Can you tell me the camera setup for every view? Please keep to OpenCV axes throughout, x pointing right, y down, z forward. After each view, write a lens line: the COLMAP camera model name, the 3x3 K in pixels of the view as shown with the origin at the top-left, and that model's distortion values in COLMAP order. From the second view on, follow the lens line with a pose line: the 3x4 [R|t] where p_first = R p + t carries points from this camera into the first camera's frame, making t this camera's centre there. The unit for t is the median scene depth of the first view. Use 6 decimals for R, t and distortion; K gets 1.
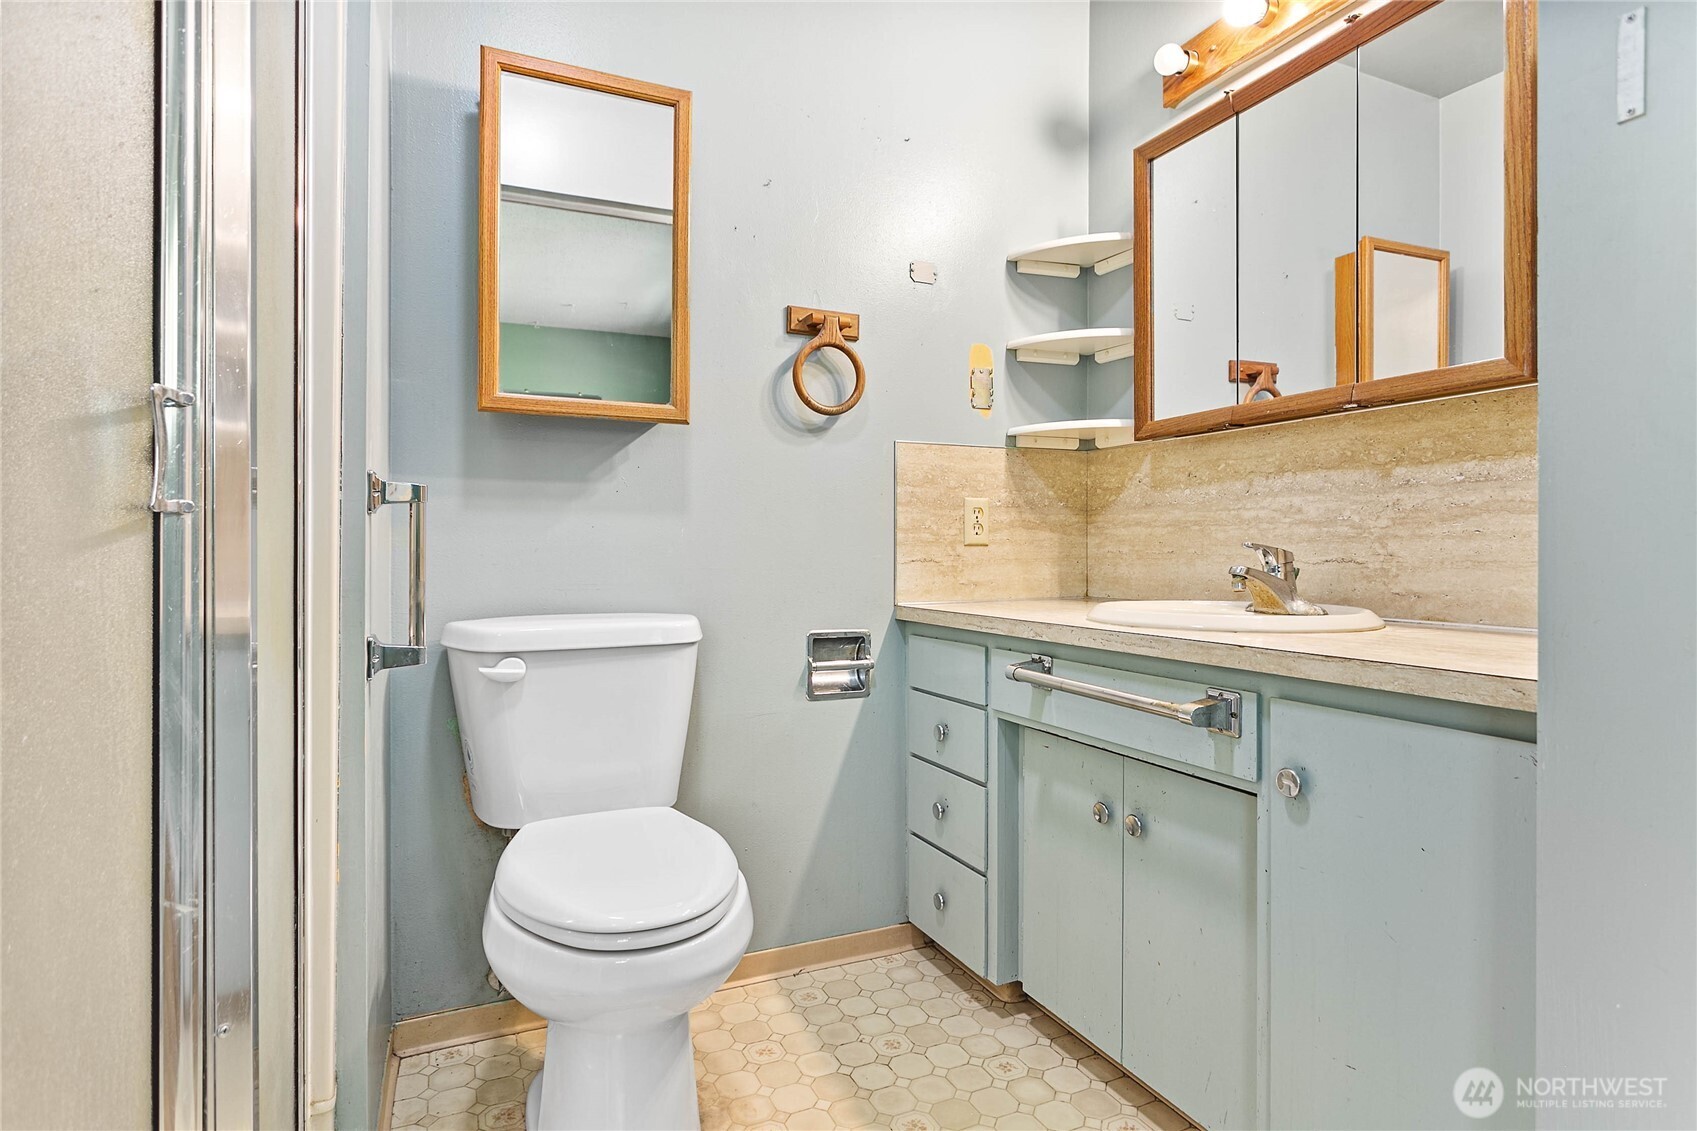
lens RADIAL K [[906.5, 0, 845.4], [0, 906.5, 555.6], [0, 0, 1]] dist [-0.004147, 0.002429]
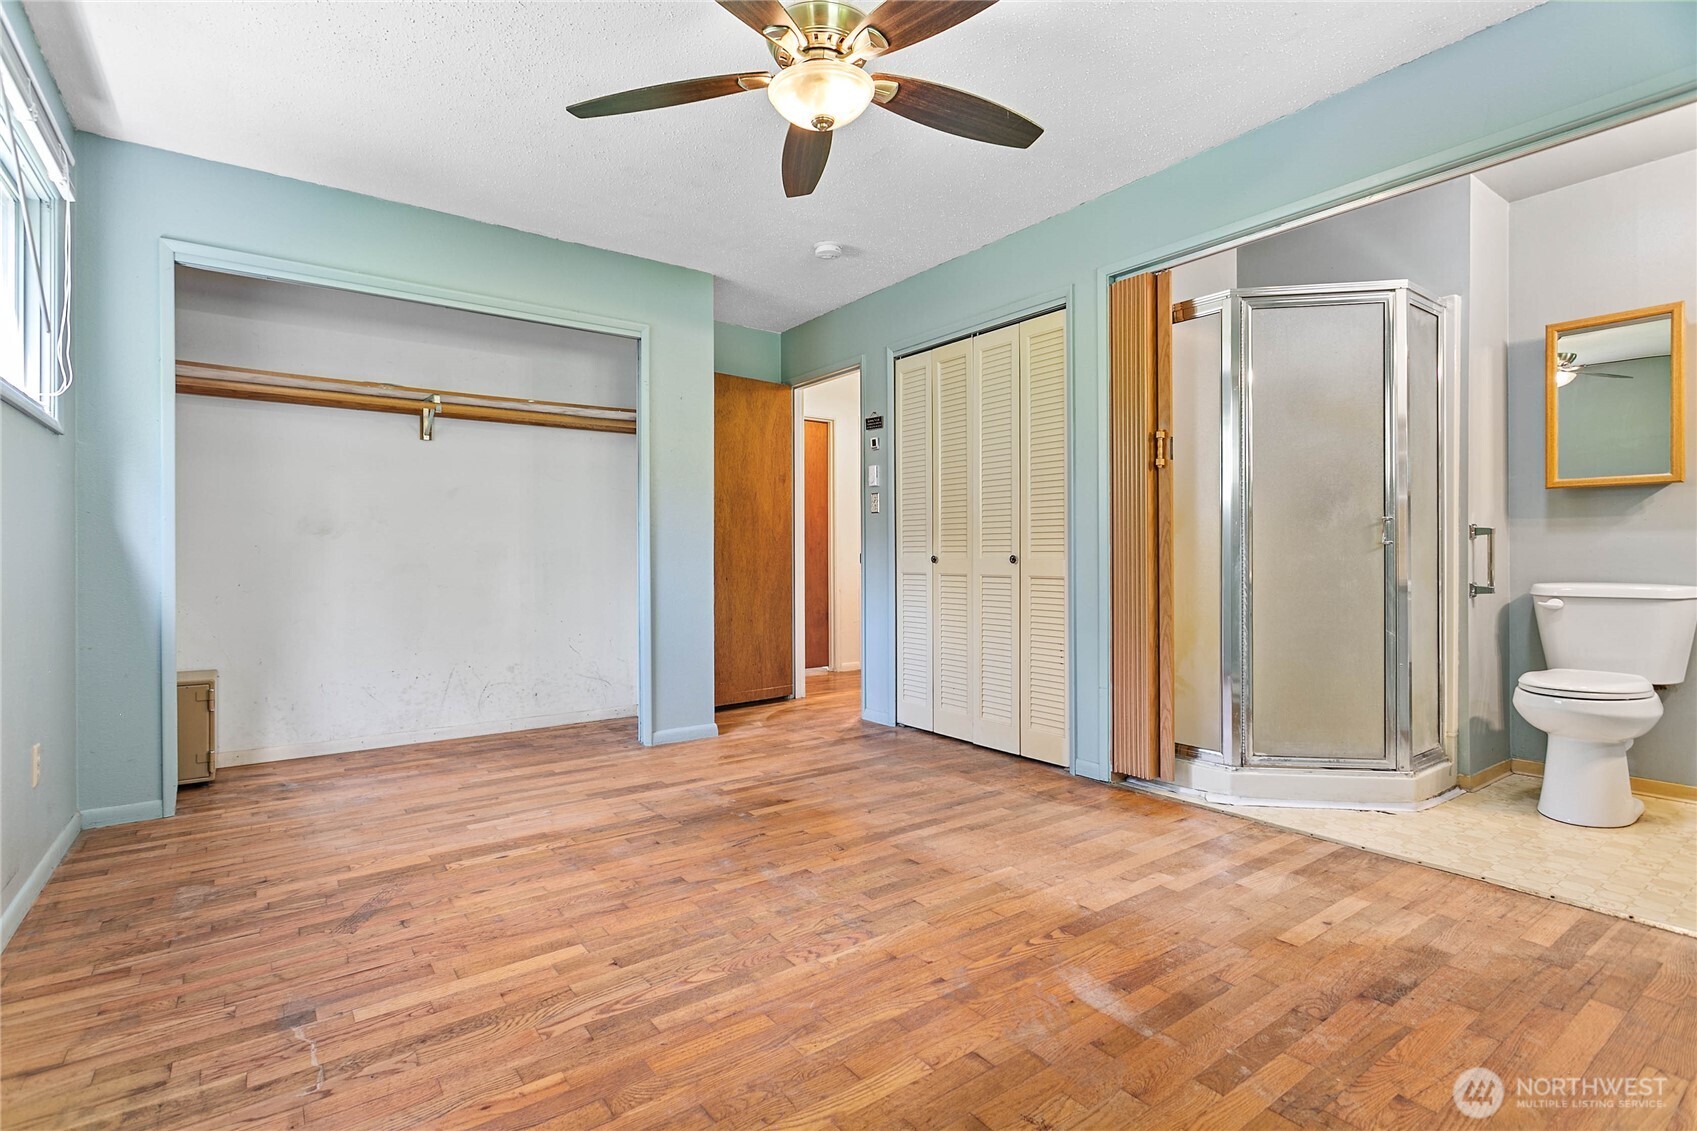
lens RADIAL K [[808.1, 0, 845.7], [0, 808.1, 555.9], [0, 0, 1]] dist [-0.001679, -0.000242]
pose [[0.222312, -0.003548, -0.974969, 1.202742], [0.003354, 0.999990, -0.002874, 0.005618], [0.974970, -0.002631, 0.222322, -1.178869]]
